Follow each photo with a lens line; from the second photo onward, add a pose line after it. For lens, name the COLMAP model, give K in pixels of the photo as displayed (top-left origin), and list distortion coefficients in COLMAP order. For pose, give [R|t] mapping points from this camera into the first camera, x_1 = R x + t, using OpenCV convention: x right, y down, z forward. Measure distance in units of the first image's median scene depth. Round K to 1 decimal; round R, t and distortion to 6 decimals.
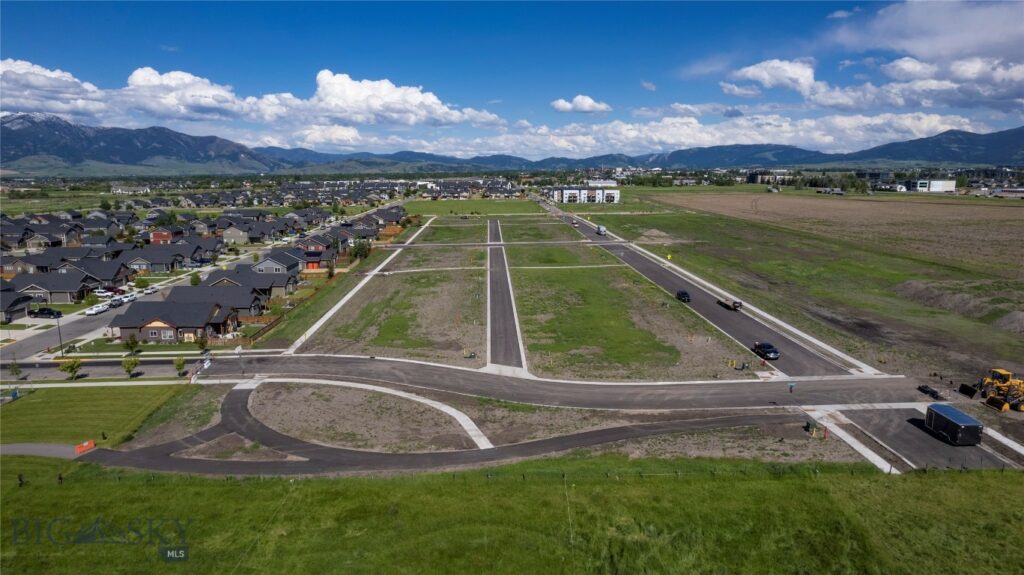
lens RADIAL K [[652.9, 0, 513.6], [0, 652.9, 286.3], [0, 0, 1]] dist [-0.073810, 0.080892]
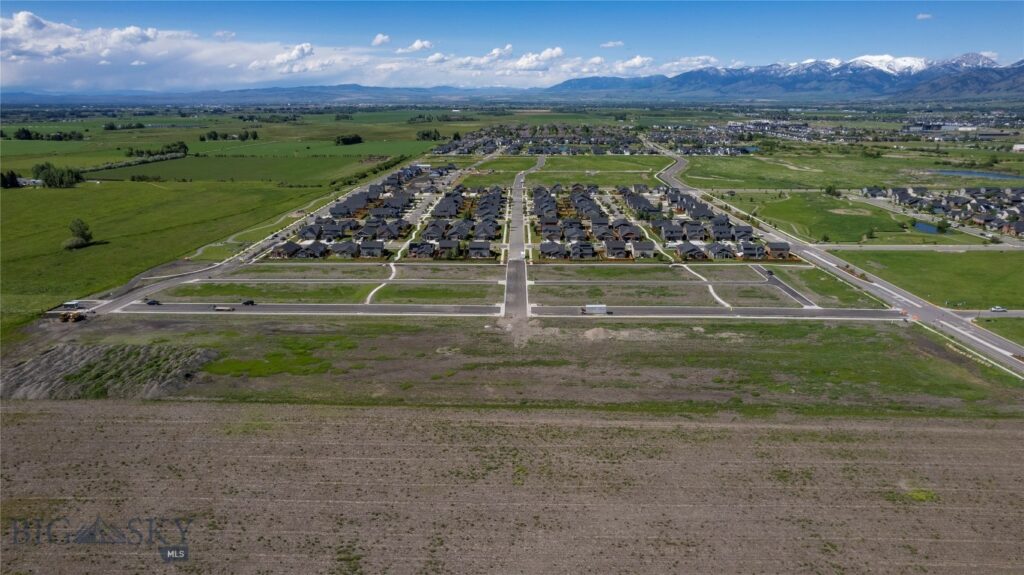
lens RADIAL K [[652.9, 0, 507.0], [0, 652.9, 289.9], [0, 0, 1]] dist [-0.073810, 0.080892]
pose [[-0.072679, 0.286952, -0.955184, 2.614490], [-0.171837, 0.939792, 0.295403, -0.932017], [0.982441, 0.185605, -0.018995, 2.275997]]
